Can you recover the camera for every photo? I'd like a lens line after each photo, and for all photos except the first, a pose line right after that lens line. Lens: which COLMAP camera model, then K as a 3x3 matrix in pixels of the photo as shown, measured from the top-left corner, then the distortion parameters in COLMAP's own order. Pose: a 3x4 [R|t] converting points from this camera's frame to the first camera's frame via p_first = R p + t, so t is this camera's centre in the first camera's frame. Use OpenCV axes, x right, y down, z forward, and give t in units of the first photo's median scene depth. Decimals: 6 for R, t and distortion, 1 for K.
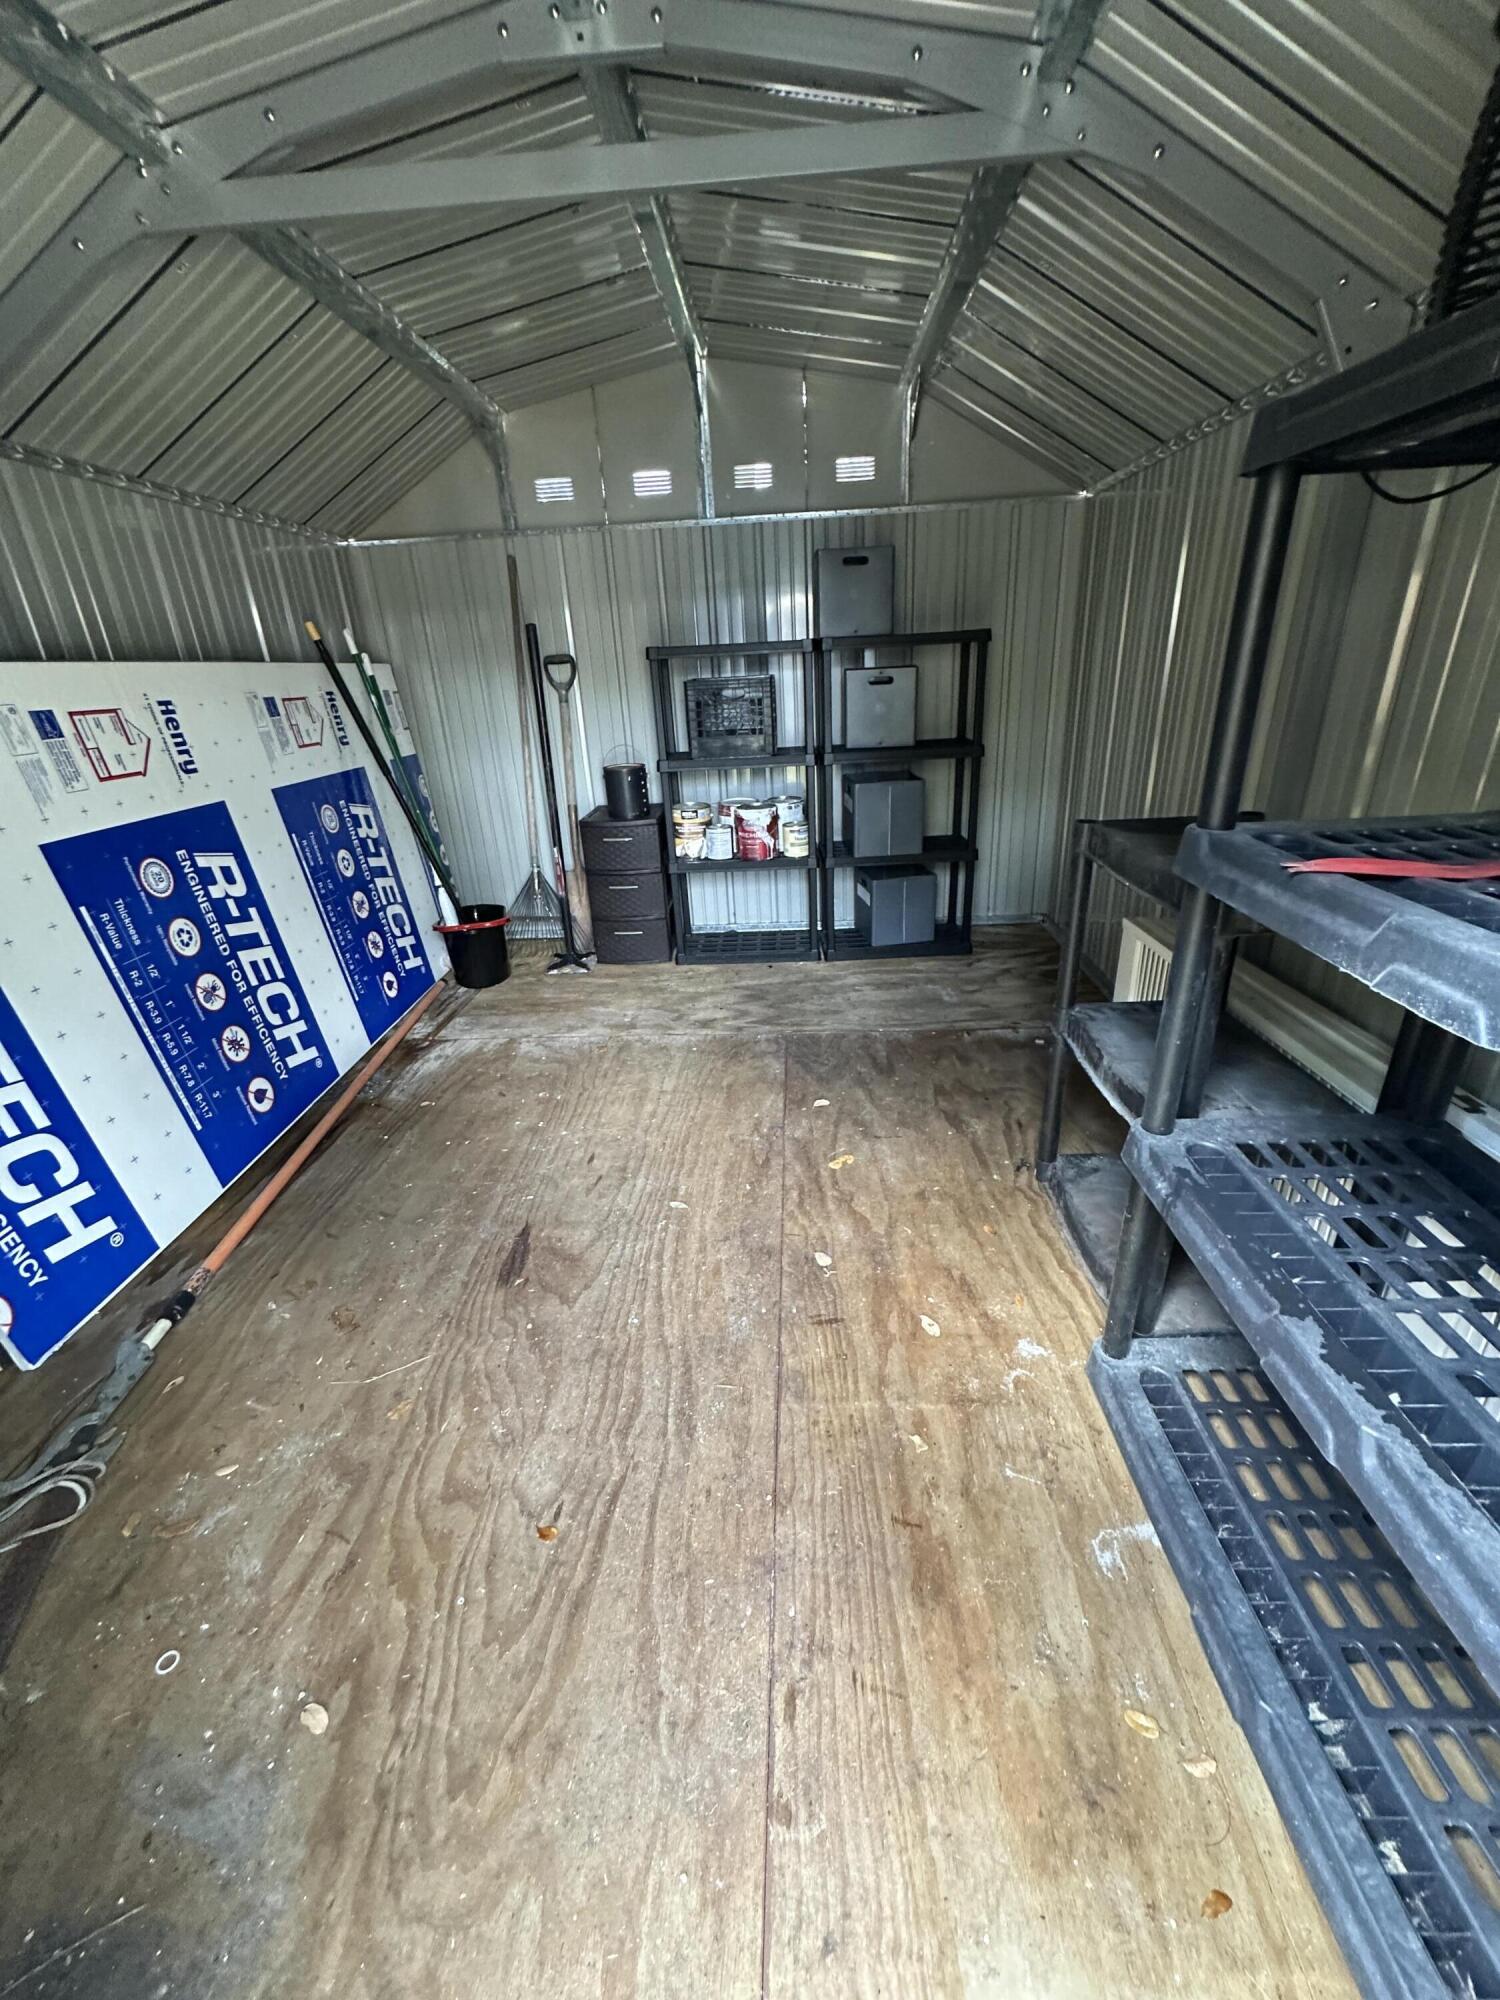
lens RADIAL K [[793.8, 0, 752.0], [0, 793.8, 995.0], [0, 0, 1]] dist [-0.006731, 0.001784]
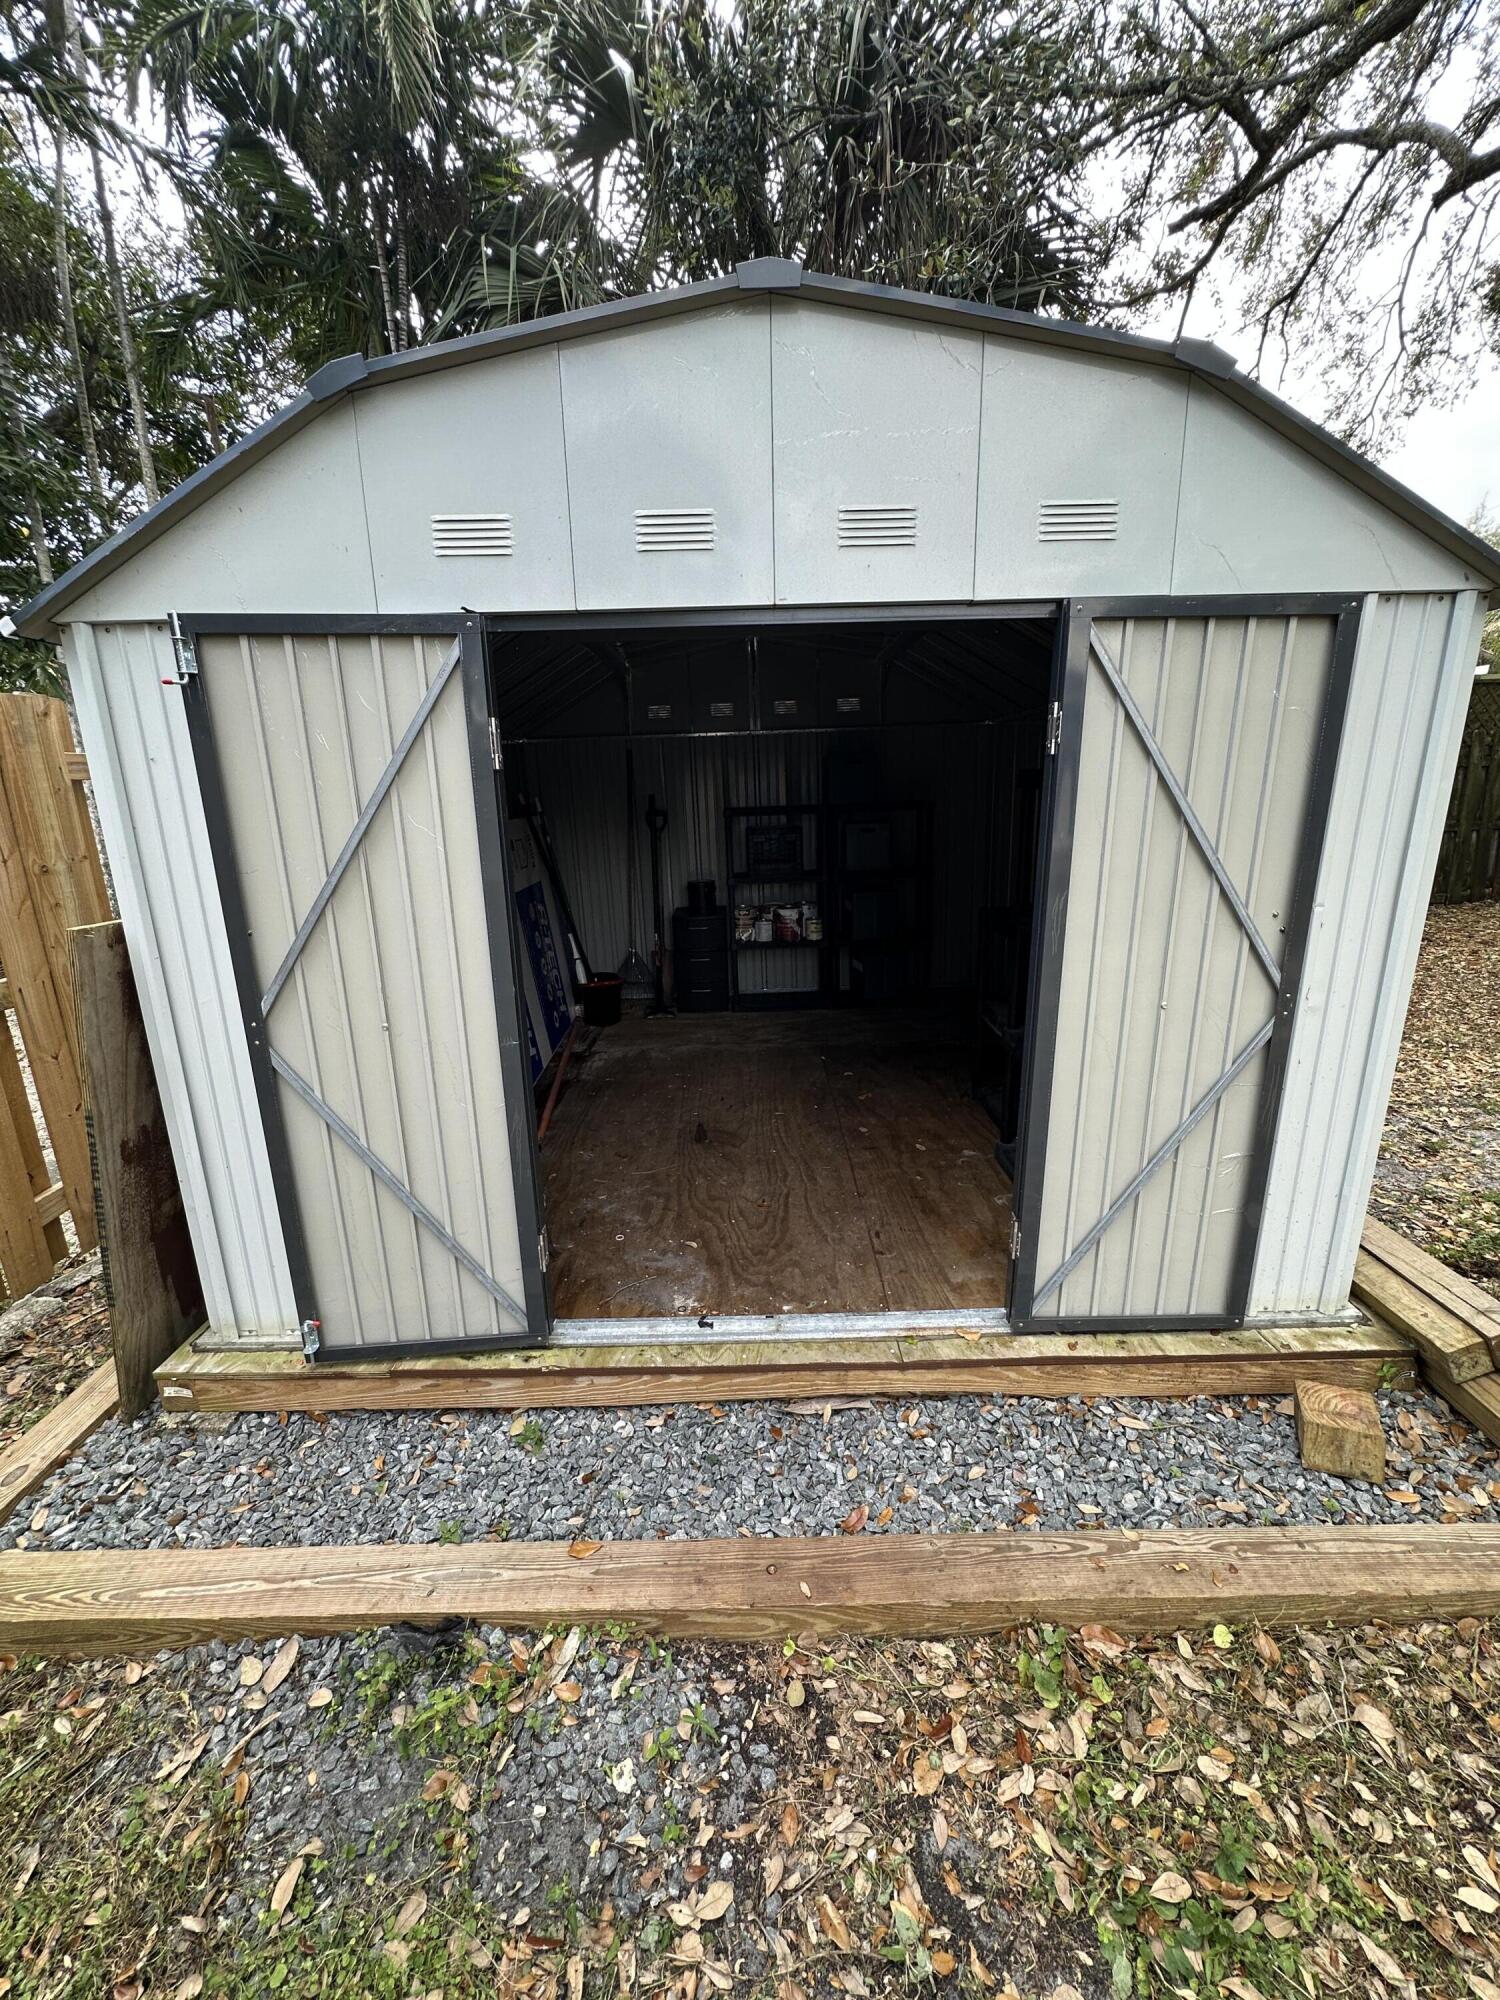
lens RADIAL K [[793.8, 0, 747.0], [0, 793.8, 1000.5], [0, 0, 1]] dist [-0.006731, 0.001784]
pose [[0.998816, -0.003545, 0.048528, -0.149418], [0.009998, 0.991014, -0.133386, 0.144852], [-0.047619, 0.133713, 0.989875, -0.490849]]
